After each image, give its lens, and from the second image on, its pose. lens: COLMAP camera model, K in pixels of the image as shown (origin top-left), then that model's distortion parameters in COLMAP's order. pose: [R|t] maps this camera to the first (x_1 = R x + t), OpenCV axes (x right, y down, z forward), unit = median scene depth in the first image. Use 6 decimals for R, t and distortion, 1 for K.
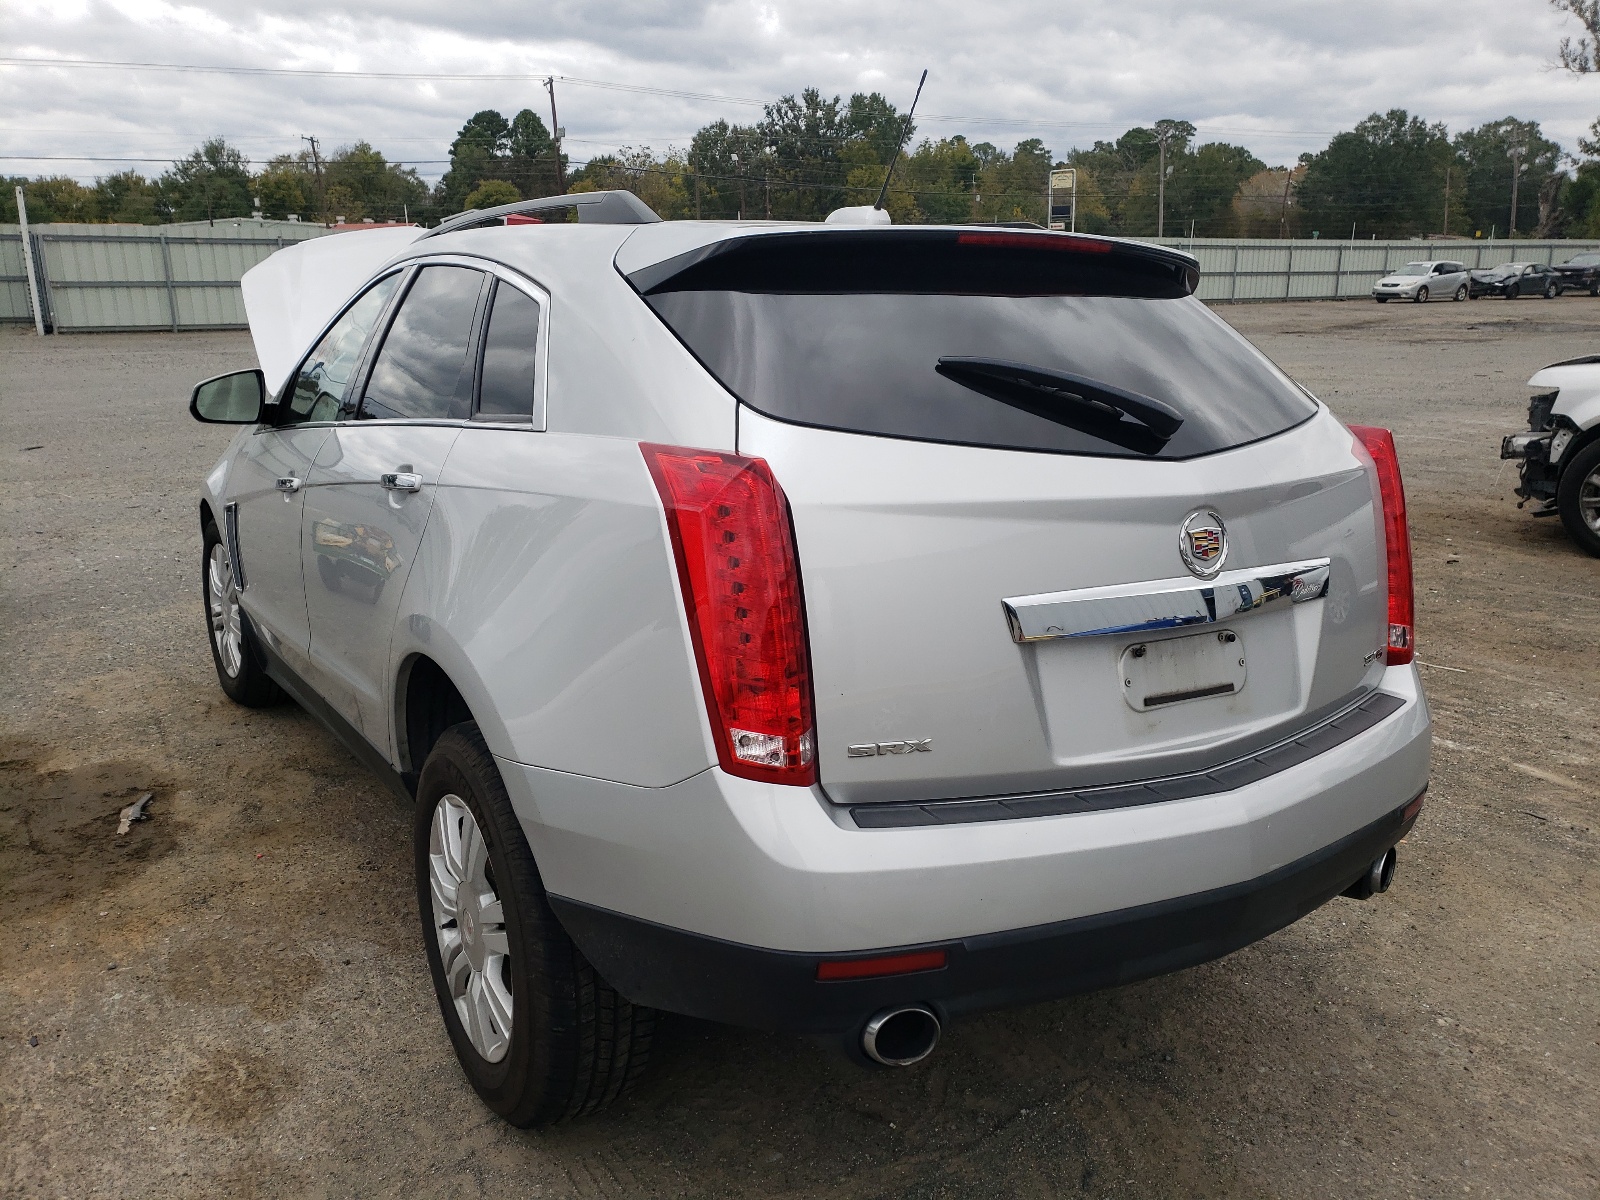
lens RADIAL K [[1182.9, 0, 791.3], [0, 1182.9, 663.3], [0, 0, 1]] dist [0.060848, -0.056468]
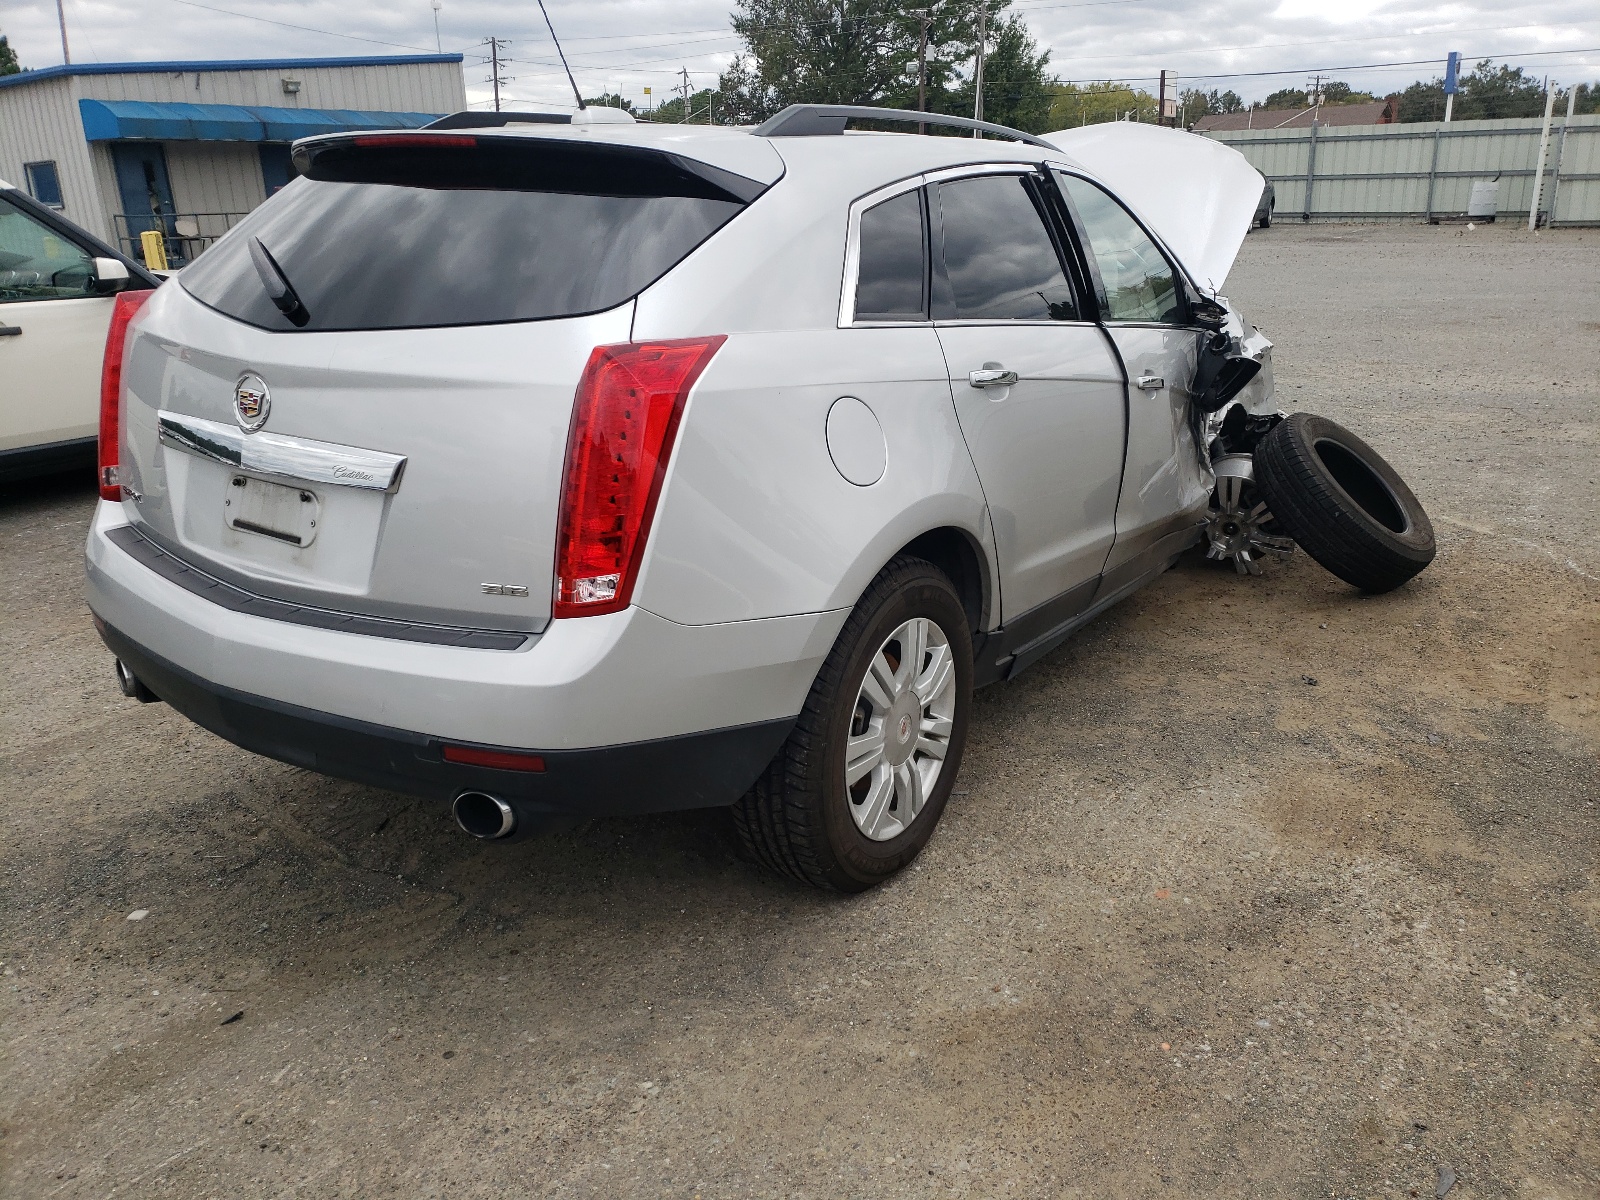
lens RADIAL K [[1165.8, 0, 800.0], [0, 1165.8, 600.0], [0, 0, 1]] dist [0.060985, 0.000056]
pose [[0.468215, 0.300281, -0.831027, 0.868135], [-0.272867, 0.943655, 0.187240, -0.151172], [0.840428, 0.139091, 0.523770, 0.451747]]
